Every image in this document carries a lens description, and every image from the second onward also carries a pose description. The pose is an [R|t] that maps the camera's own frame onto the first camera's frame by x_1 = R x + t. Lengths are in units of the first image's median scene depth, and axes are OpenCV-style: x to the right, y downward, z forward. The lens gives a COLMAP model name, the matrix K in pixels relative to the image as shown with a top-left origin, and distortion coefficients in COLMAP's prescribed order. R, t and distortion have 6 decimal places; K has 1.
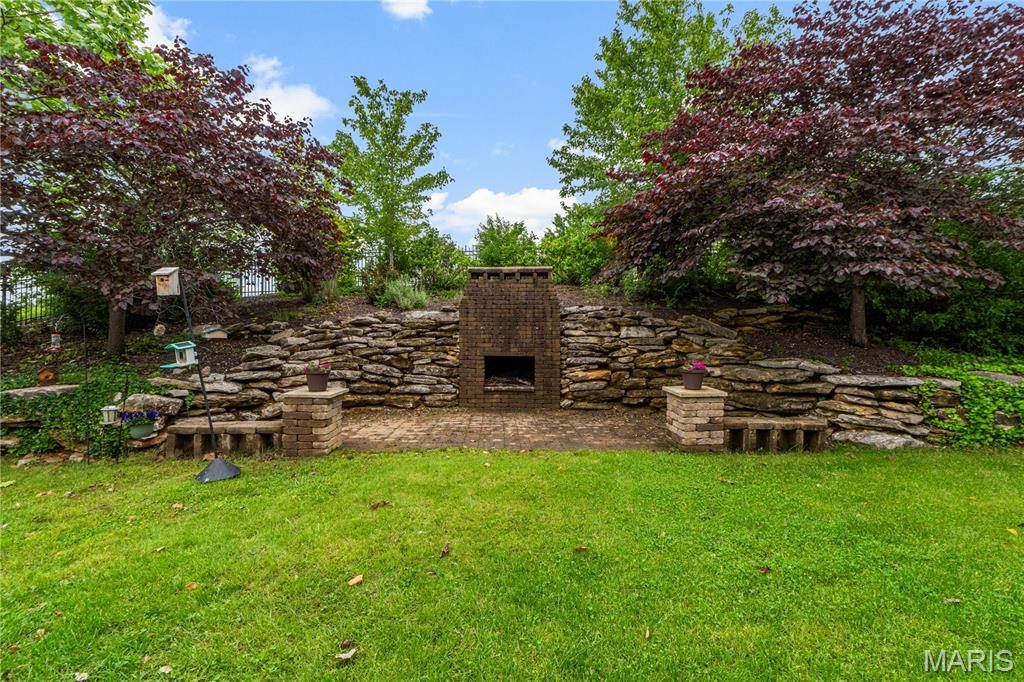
lens RADIAL K [[424.1, 0, 512.1], [0, 424.1, 343.2], [0, 0, 1]] dist [-0.002648, -0.000140]
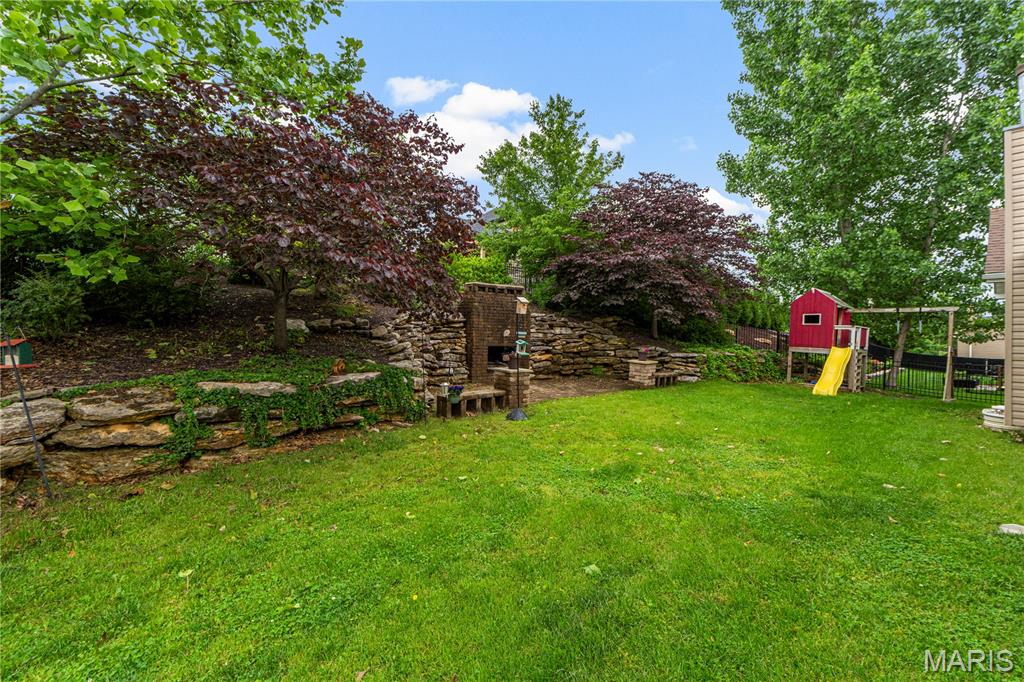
lens RADIAL K [[424.1, 0, 511.9], [0, 424.1, 340.0], [0, 0, 1]] dist [-0.002648, -0.000140]
pose [[0.781861, -0.001827, 0.623450, -0.921466], [-0.011988, 0.999767, 0.017963, -0.017722], [-0.623338, -0.021518, 0.781657, -0.171226]]
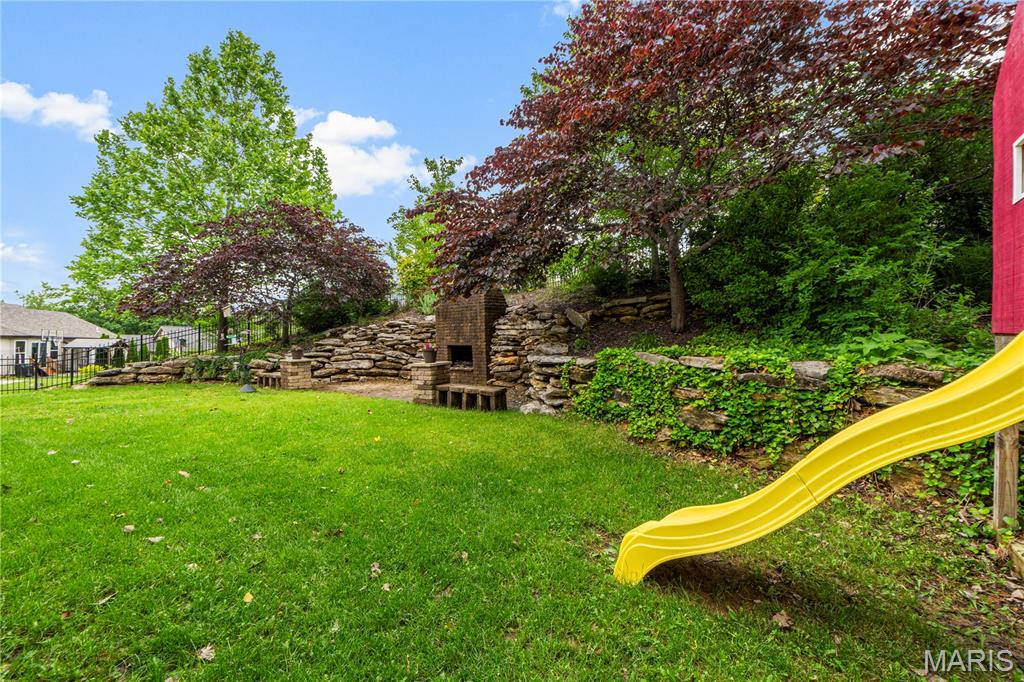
lens RADIAL K [[424.1, 0, 515.8], [0, 424.1, 343.8], [0, 0, 1]] dist [-0.002648, -0.000140]
pose [[0.802629, -0.007030, -0.596438, 0.993130], [0.005915, 0.999975, -0.003826, 0.032634], [0.596450, -0.000457, 0.802650, -0.000899]]
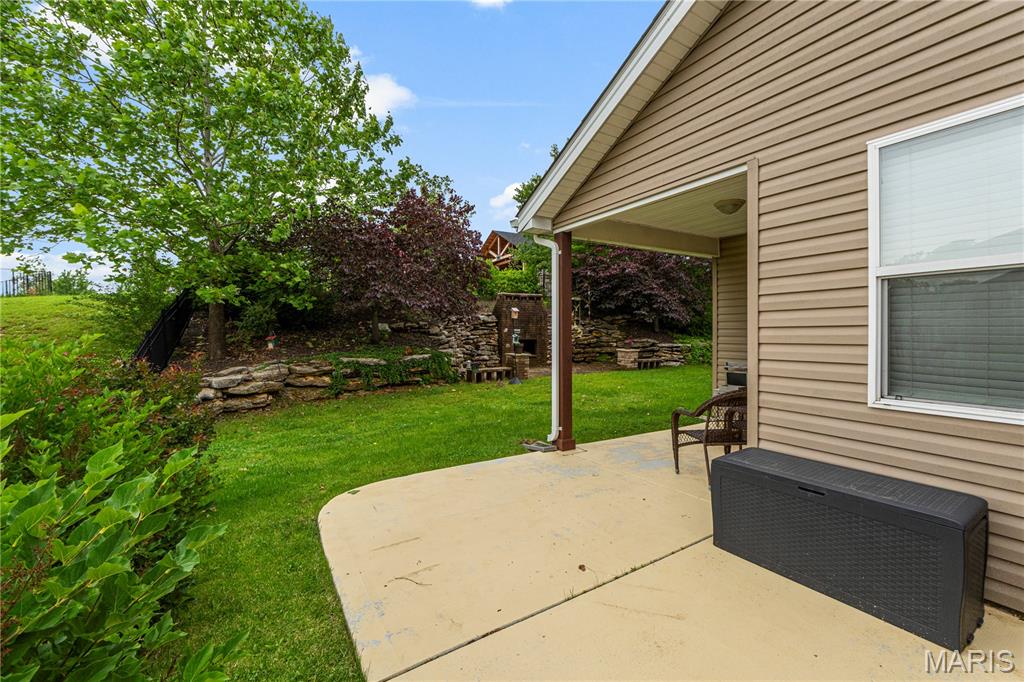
lens RADIAL K [[424.1, 0, 510.5], [0, 424.1, 335.5], [0, 0, 1]] dist [-0.002648, -0.000140]
pose [[0.871271, -0.011177, 0.490675, -1.063517], [0.003451, 0.999855, 0.016649, -0.021686], [-0.490790, -0.012813, 0.871184, -0.703234]]
